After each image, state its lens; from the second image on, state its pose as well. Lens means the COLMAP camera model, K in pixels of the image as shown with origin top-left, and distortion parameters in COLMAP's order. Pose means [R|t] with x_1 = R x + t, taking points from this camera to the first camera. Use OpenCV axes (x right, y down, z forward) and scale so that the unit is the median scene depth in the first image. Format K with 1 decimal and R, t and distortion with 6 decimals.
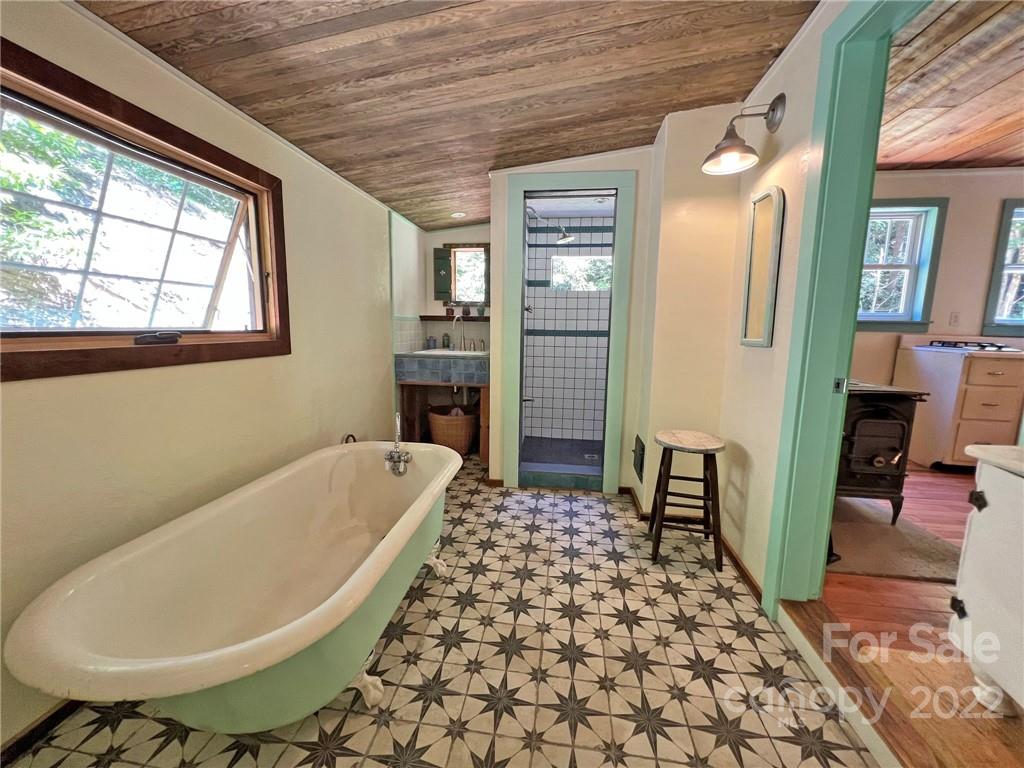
lens RADIAL K [[411.6, 0, 506.6], [0, 411.6, 388.2], [0, 0, 1]] dist [0.000246, 0.001160]
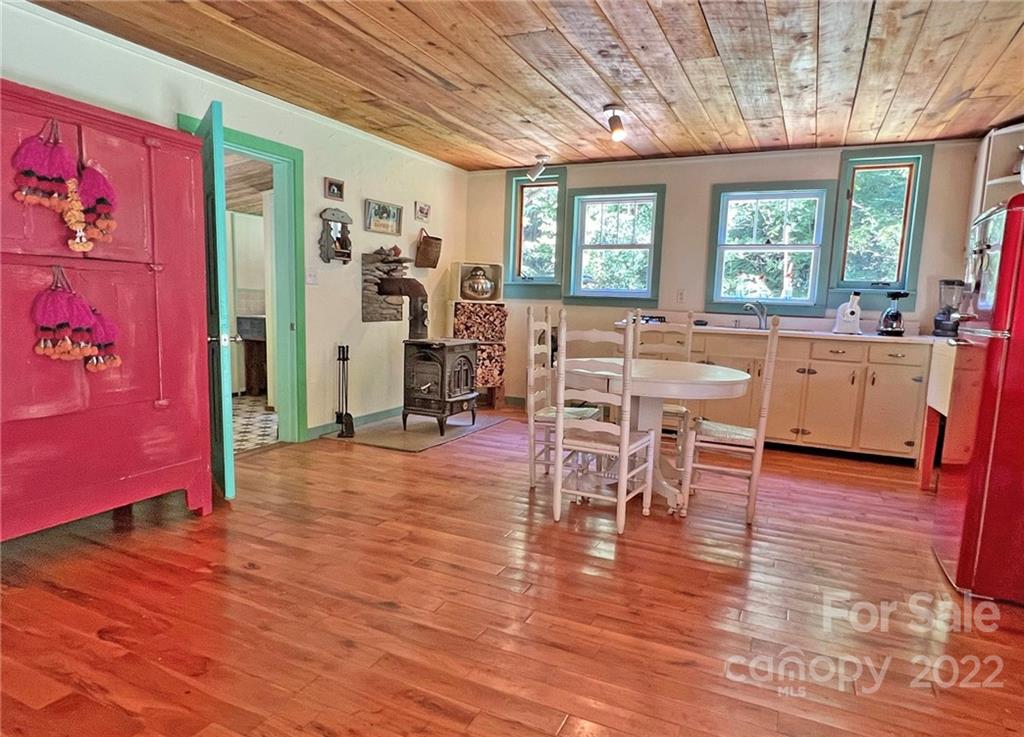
lens RADIAL K [[611.2, 0, 512.4], [0, 611.2, 379.6], [0, 0, 1]] dist [-0.000741, 0.003516]
pose [[0.954335, 0.059880, -0.292677, 1.141913], [-0.064106, 0.997931, -0.004860, 0.080439], [0.291781, 0.023400, 0.956199, -0.615023]]
